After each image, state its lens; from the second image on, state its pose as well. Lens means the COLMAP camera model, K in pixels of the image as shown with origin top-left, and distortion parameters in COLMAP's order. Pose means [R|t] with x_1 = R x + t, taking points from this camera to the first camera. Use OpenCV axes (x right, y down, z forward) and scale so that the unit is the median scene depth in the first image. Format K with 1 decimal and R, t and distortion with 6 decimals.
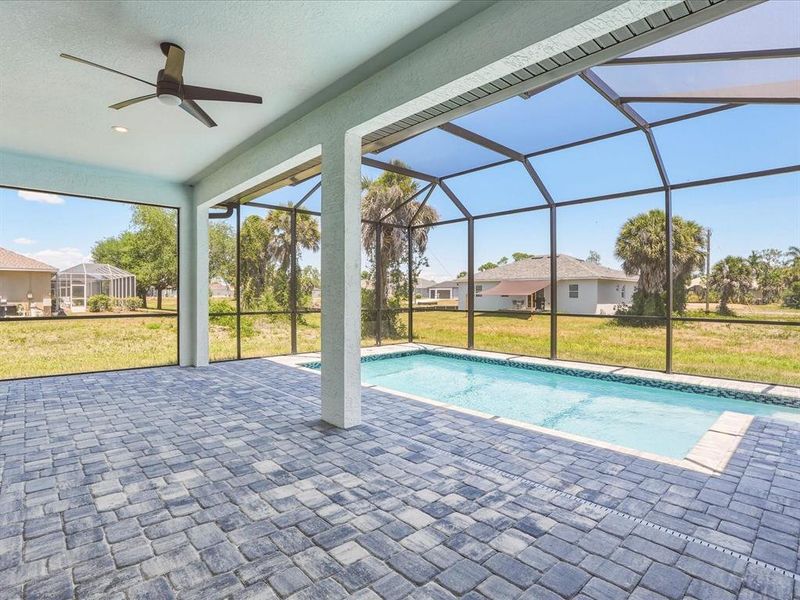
lens RADIAL K [[422.9, 0, 403.5], [0, 422.9, 295.8], [0, 0, 1]] dist [-0.068852, 0.028712]
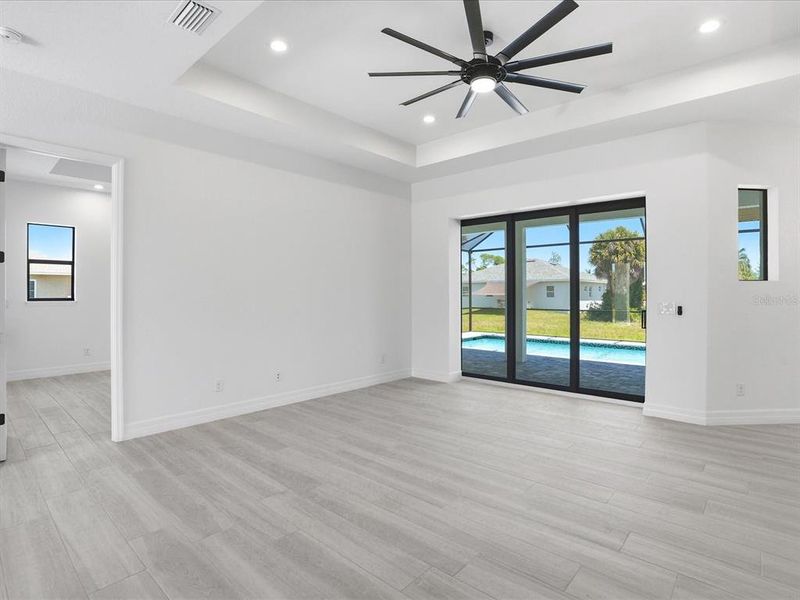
lens RADIAL K [[422.9, 0, 403.5], [0, 422.9, 295.8], [0, 0, 1]] dist [-0.068852, 0.028712]
pose [[0.995840, -0.003444, 0.091052, -0.619115], [0.003141, 0.999989, 0.003467, -0.026912], [-0.091063, -0.003166, 0.995840, -0.737877]]
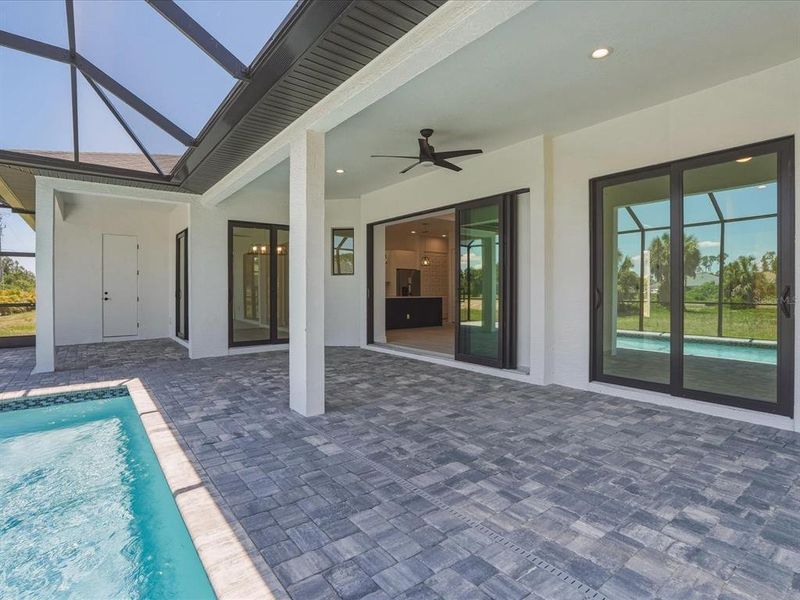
lens RADIAL K [[422.9, 0, 403.5], [0, 422.9, 295.8], [0, 0, 1]] dist [-0.068852, 0.028712]
pose [[-0.995438, -0.005664, 0.095238, -0.328727], [-0.004306, 0.999886, 0.014454, 0.003083], [-0.095309, 0.013978, -0.995350, 1.362532]]
